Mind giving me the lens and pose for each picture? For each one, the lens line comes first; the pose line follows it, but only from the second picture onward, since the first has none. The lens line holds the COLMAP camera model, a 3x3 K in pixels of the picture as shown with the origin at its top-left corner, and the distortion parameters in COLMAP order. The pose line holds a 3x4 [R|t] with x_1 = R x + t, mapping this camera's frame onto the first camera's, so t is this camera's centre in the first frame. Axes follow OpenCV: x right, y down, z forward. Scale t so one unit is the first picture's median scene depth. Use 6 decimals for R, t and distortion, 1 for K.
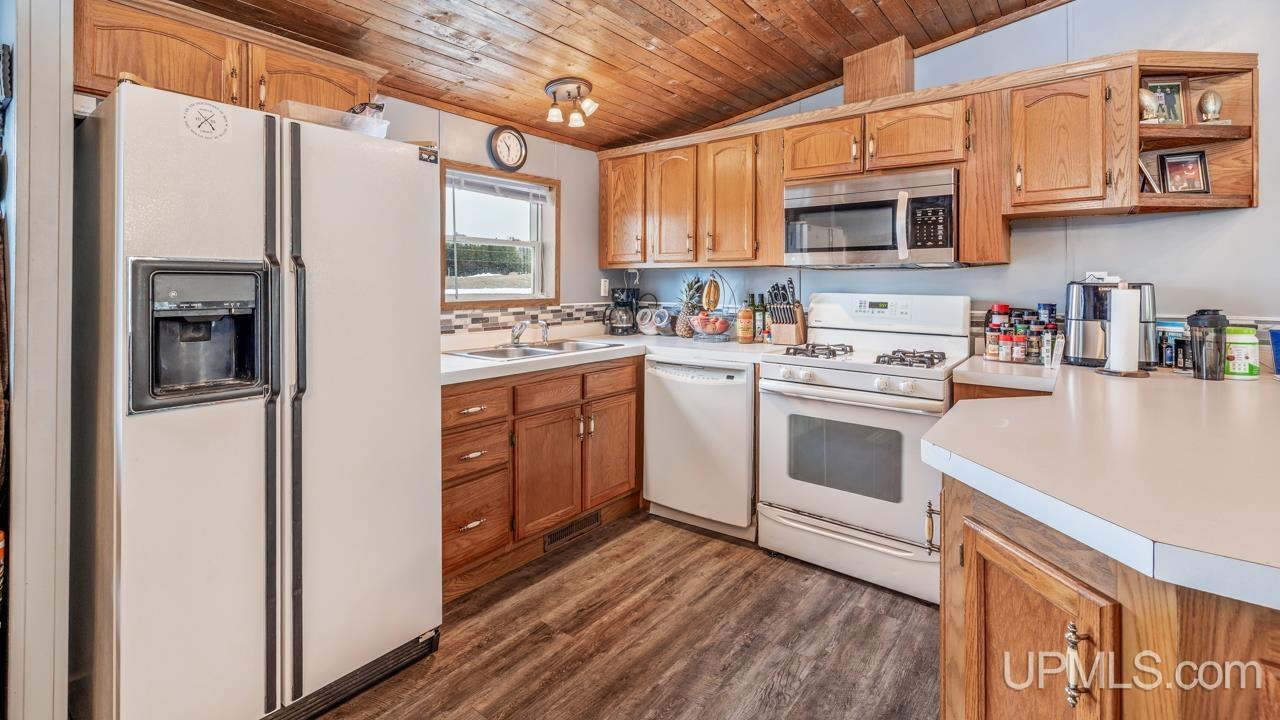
lens RADIAL K [[568.1, 0, 639.2], [0, 568.1, 279.2], [0, 0, 1]] dist [0.002071, 0.000679]
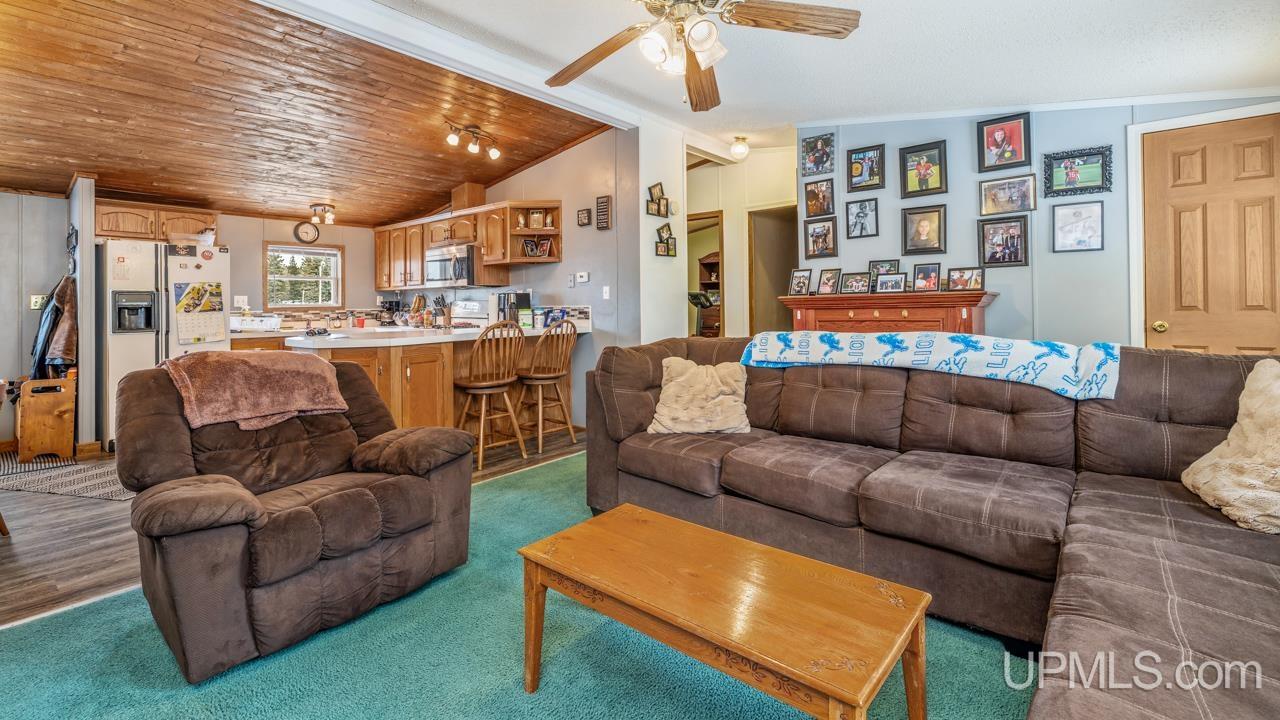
lens RADIAL K [[568.1, 0, 643.1], [0, 568.1, 297.5], [0, 0, 1]] dist [0.002071, 0.000679]
pose [[0.999569, -0.015720, -0.024786, 1.124445], [0.015580, 0.999862, -0.005831, 0.036920], [0.024874, 0.005443, 0.999676, -1.106636]]
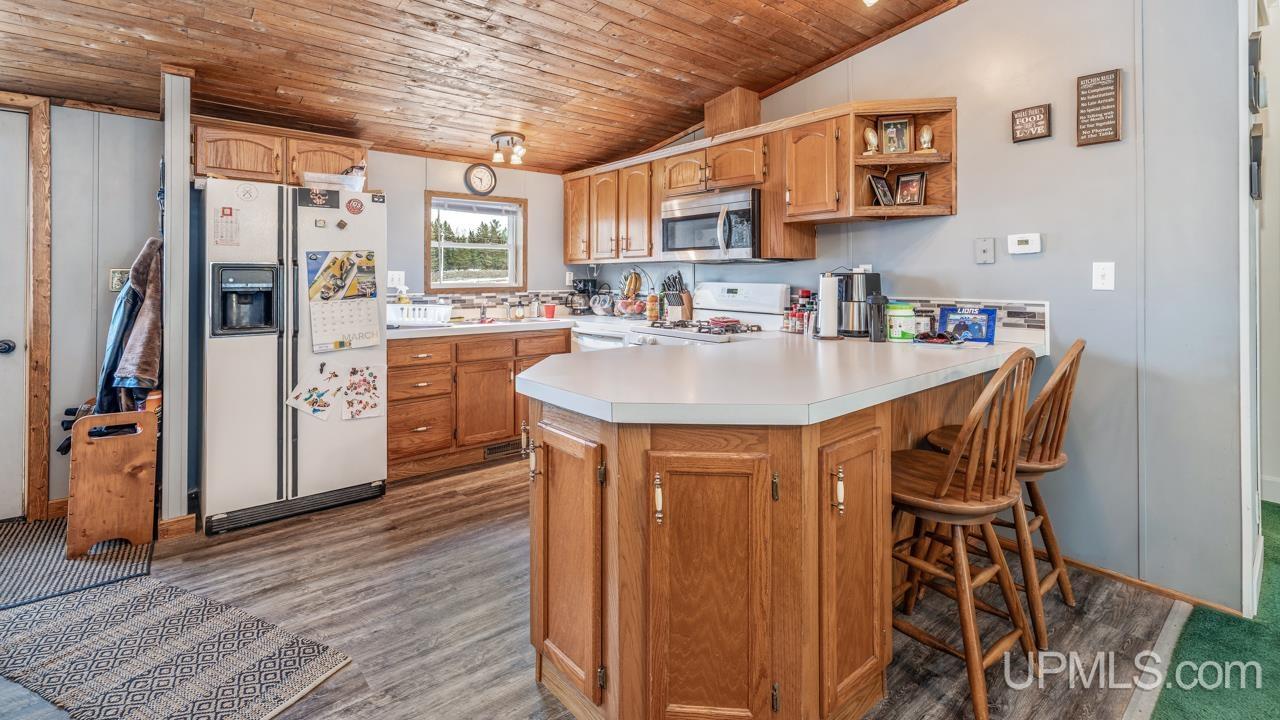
lens RADIAL K [[568.1, 0, 635.0], [0, 568.1, 271.5], [0, 0, 1]] dist [0.002071, 0.000679]
pose [[0.978325, -0.004742, -0.207020, 0.474360], [0.004115, 0.999986, -0.003462, 0.004249], [0.207033, 0.002535, 0.978331, -0.321823]]
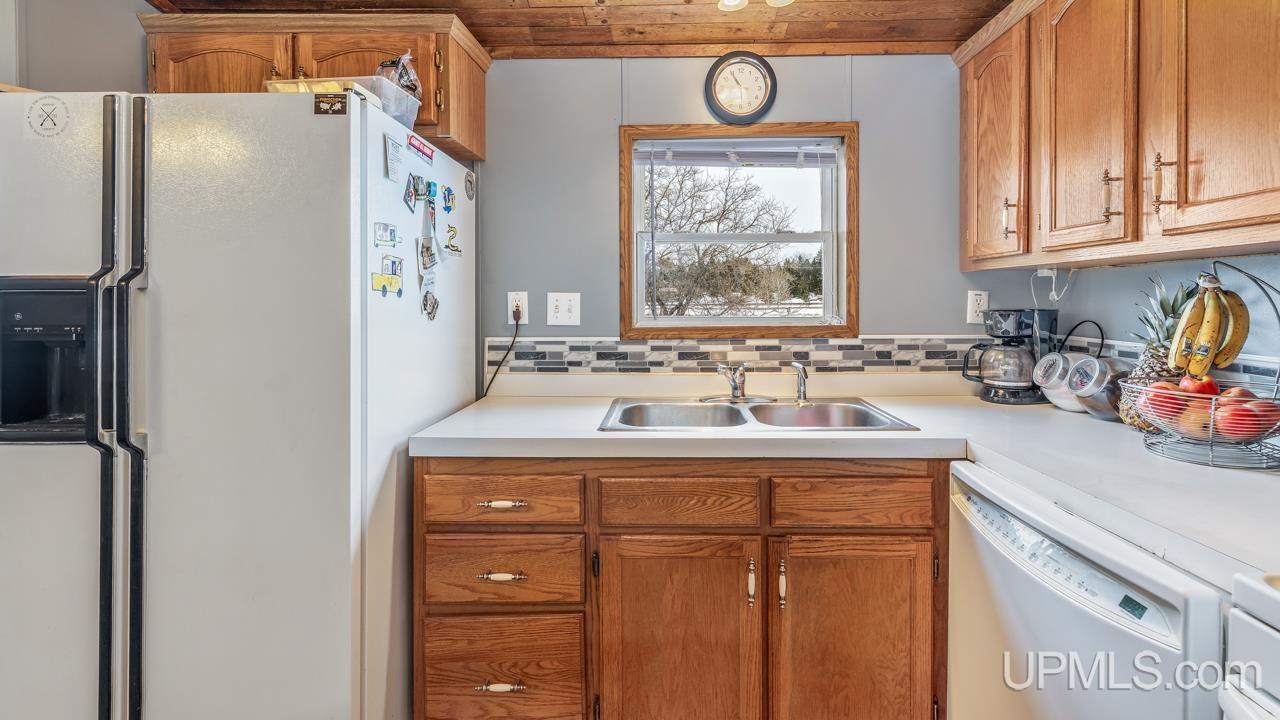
lens RADIAL K [[568.1, 0, 658.6], [0, 568.1, 301.7], [0, 0, 1]] dist [0.002071, 0.000679]
pose [[0.604147, -0.002945, -0.796867, 0.242370], [0.011147, 0.999927, 0.004755, 0.005140], [0.796795, -0.011756, 0.604135, 0.595135]]
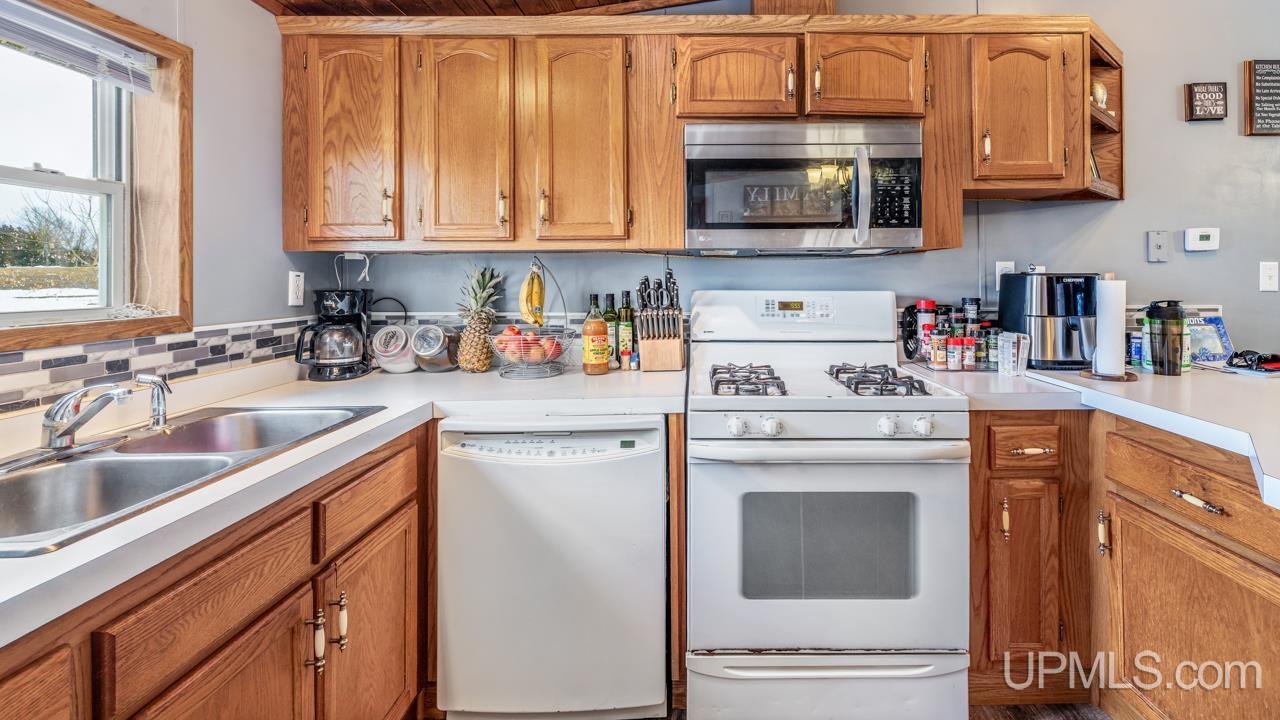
lens RADIAL K [[586.8, 0, 703.2], [0, 586.8, 274.5], [0, 0, 1]] dist [-0.000230, 0.000415]
pose [[0.780448, -0.004982, 0.625200, -0.140007], [0.004038, 0.999988, 0.002929, 0.002693], [-0.625207, 0.000239, 0.780459, 0.482394]]
